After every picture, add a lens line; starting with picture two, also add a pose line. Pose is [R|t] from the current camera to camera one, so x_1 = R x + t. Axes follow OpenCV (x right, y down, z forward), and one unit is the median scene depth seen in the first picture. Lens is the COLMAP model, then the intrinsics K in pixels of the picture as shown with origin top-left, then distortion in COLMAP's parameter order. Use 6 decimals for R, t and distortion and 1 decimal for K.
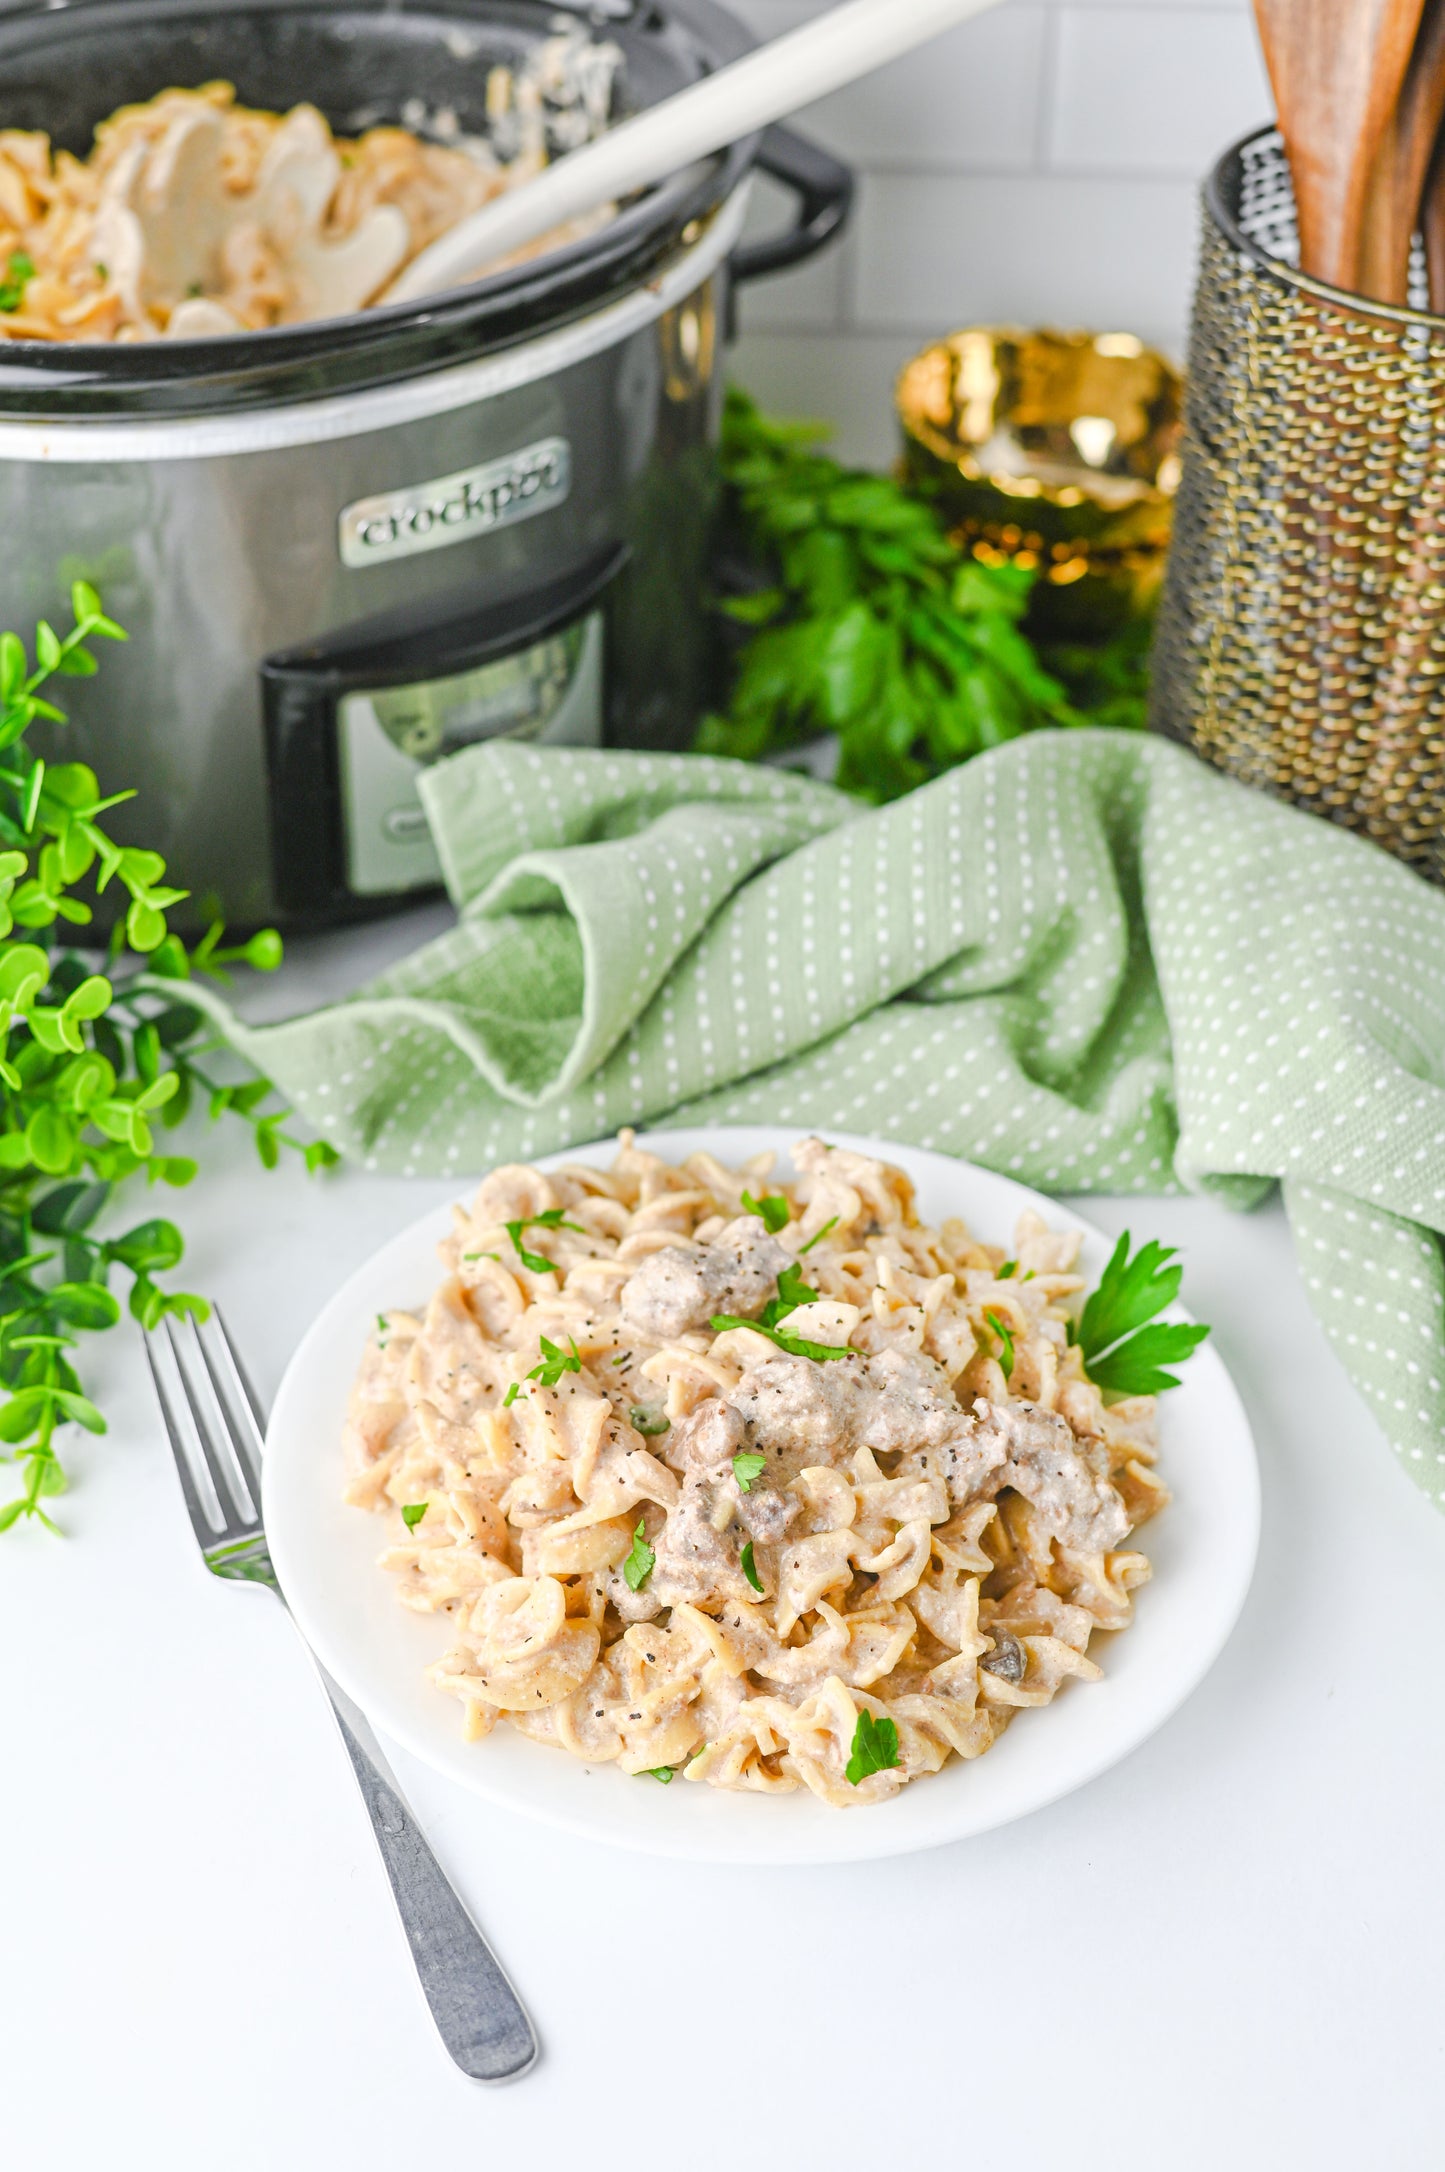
lens RADIAL K [[3296.9, 0, 722.5], [0, 3296.9, 1086.0], [0, 0, 1]] dist [-0.140064, 0.056981]
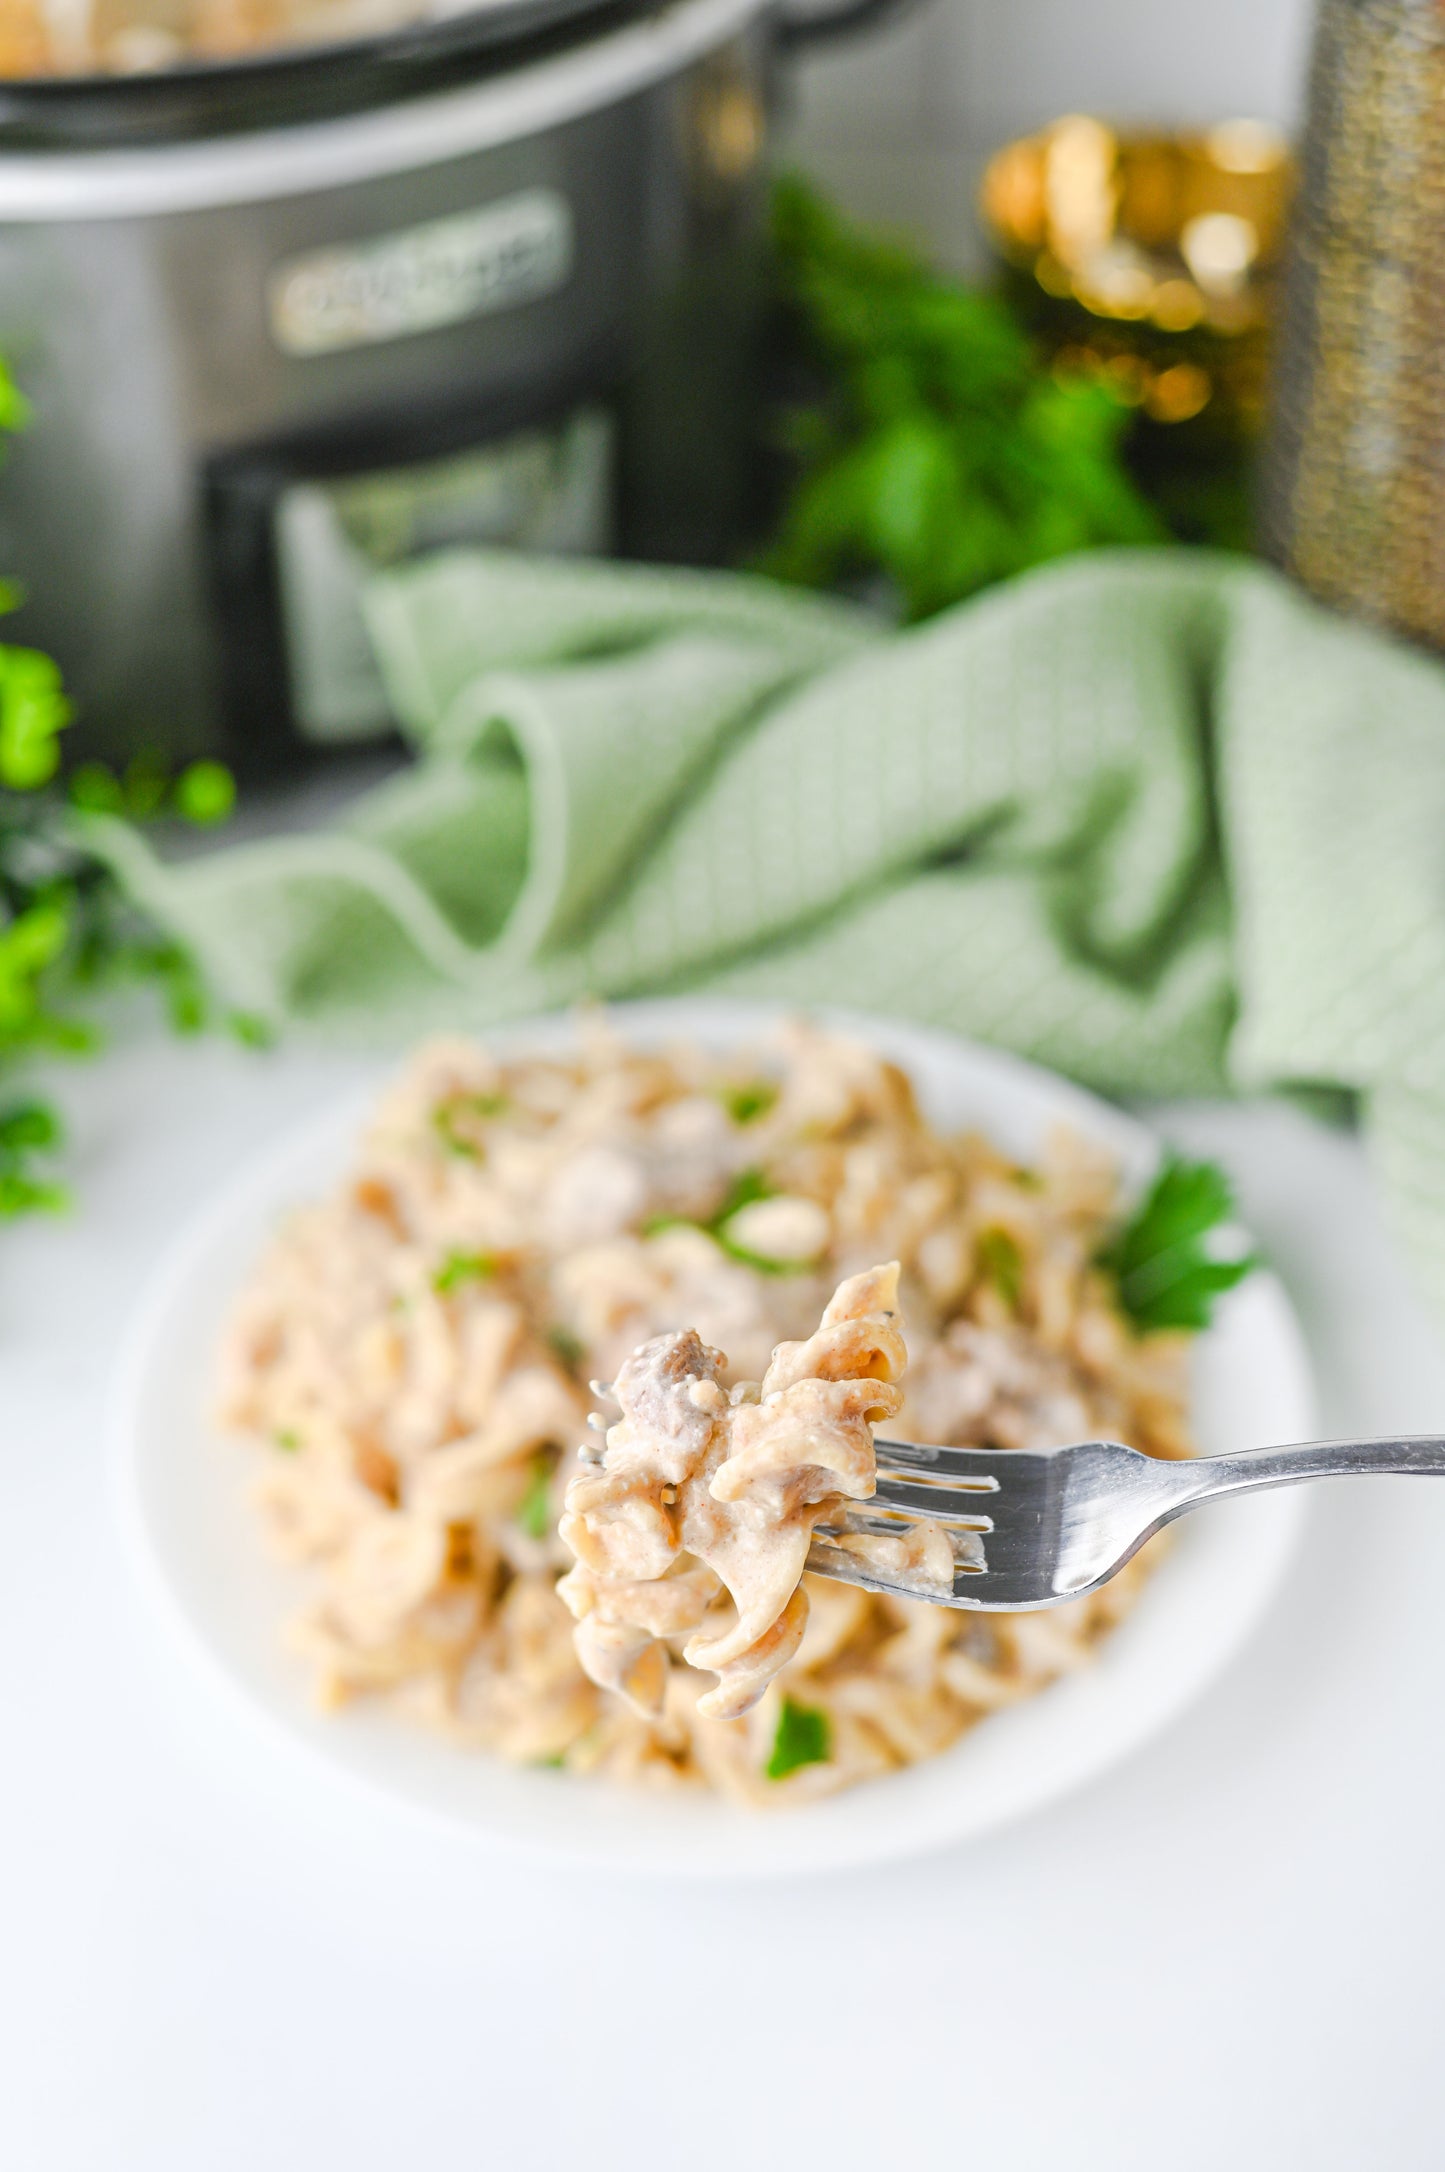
lens RADIAL K [[3384.0, 0, 721.6], [0, 3384.0, 1105.6], [0, 0, 1]] dist [-0.148445, 0.022527]
pose [[0.996988, 0.031977, -0.070656, 0.075282], [-0.031146, 0.999432, 0.012830, 0.030055], [0.071026, -0.010591, 0.997418, 0.148555]]
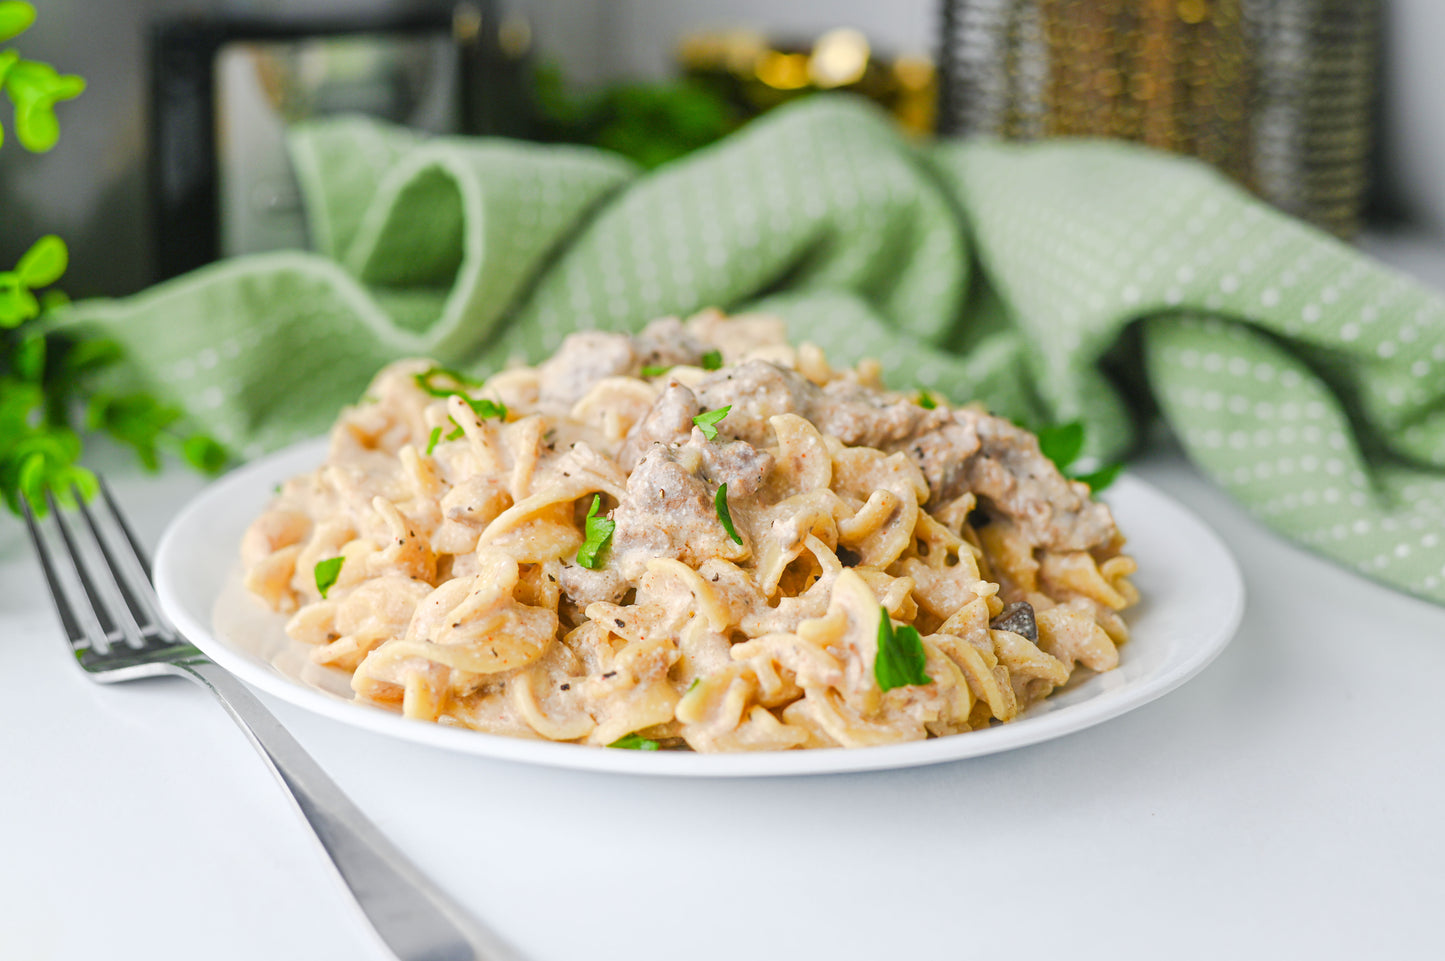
lens RADIAL K [[2299.9, 0, 722.5], [0, 2299.9, 480.5], [0, 0, 1]] dist [-0.168582, -0.007704]
pose [[0.988947, -0.039656, 0.142871, -0.076065], [0.091810, 0.920405, -0.380033, 0.353889], [-0.116428, 0.388950, 0.913872, 0.412867]]
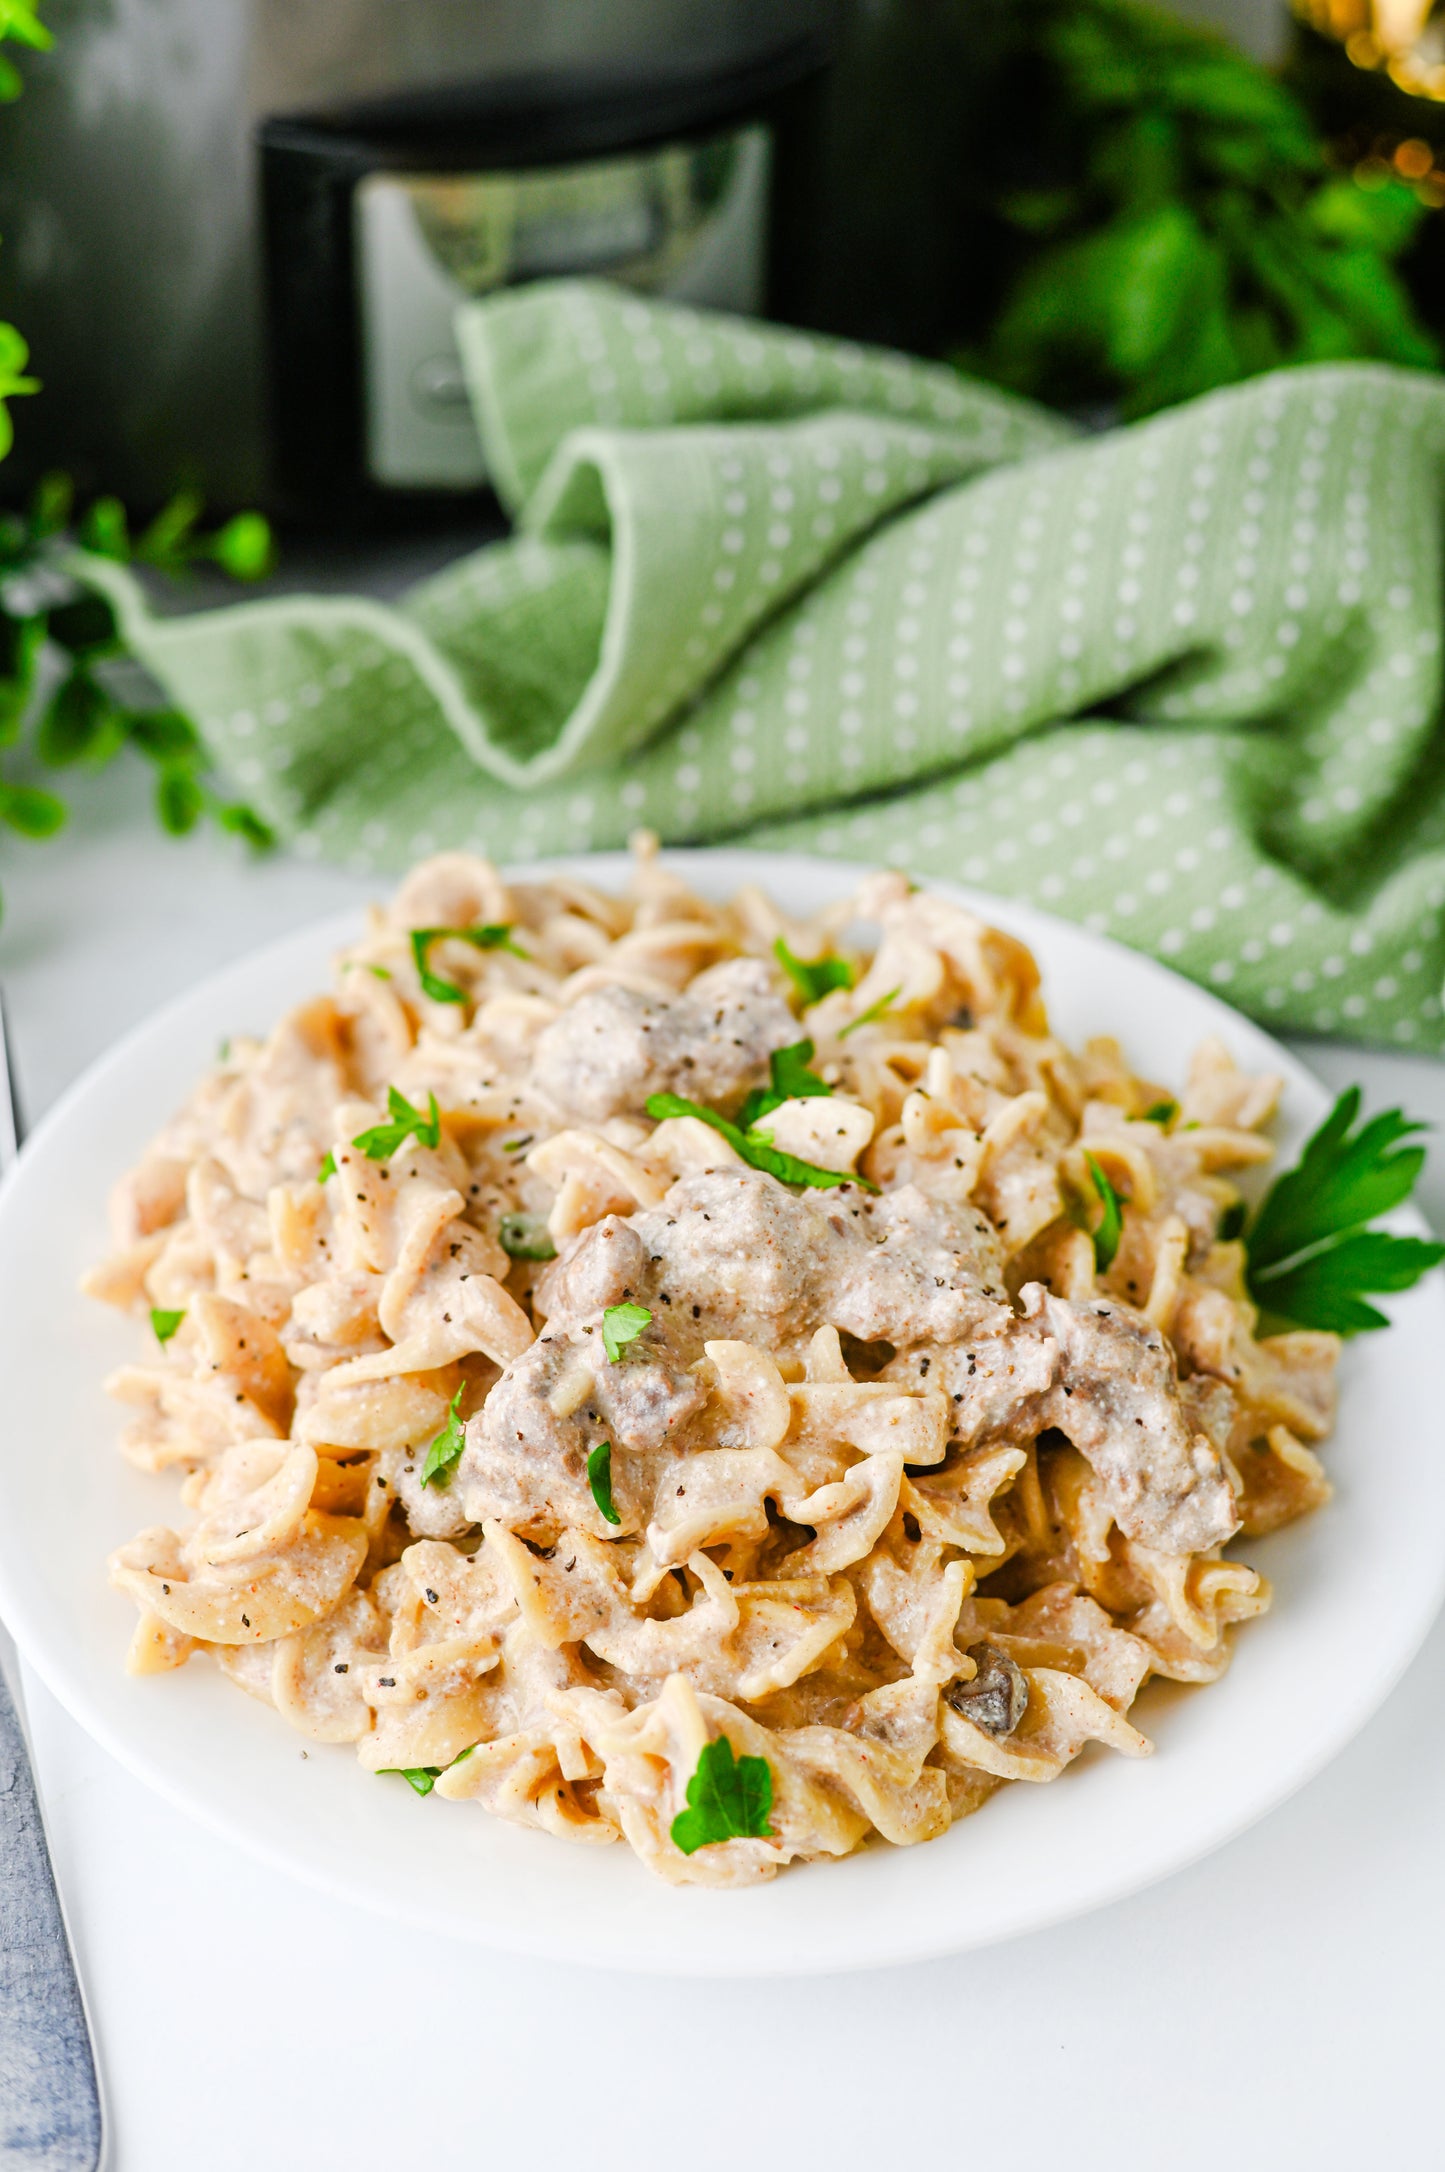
lens RADIAL K [[3384.0, 0, 721.6], [0, 3384.0, 1105.6], [0, 0, 1]] dist [-0.148445, 0.022527]
pose [[0.976878, 0.149892, -0.152449, 0.112651], [-0.146419, 0.988644, 0.033828, 0.047825], [0.155789, -0.010725, 0.987732, 0.349434]]
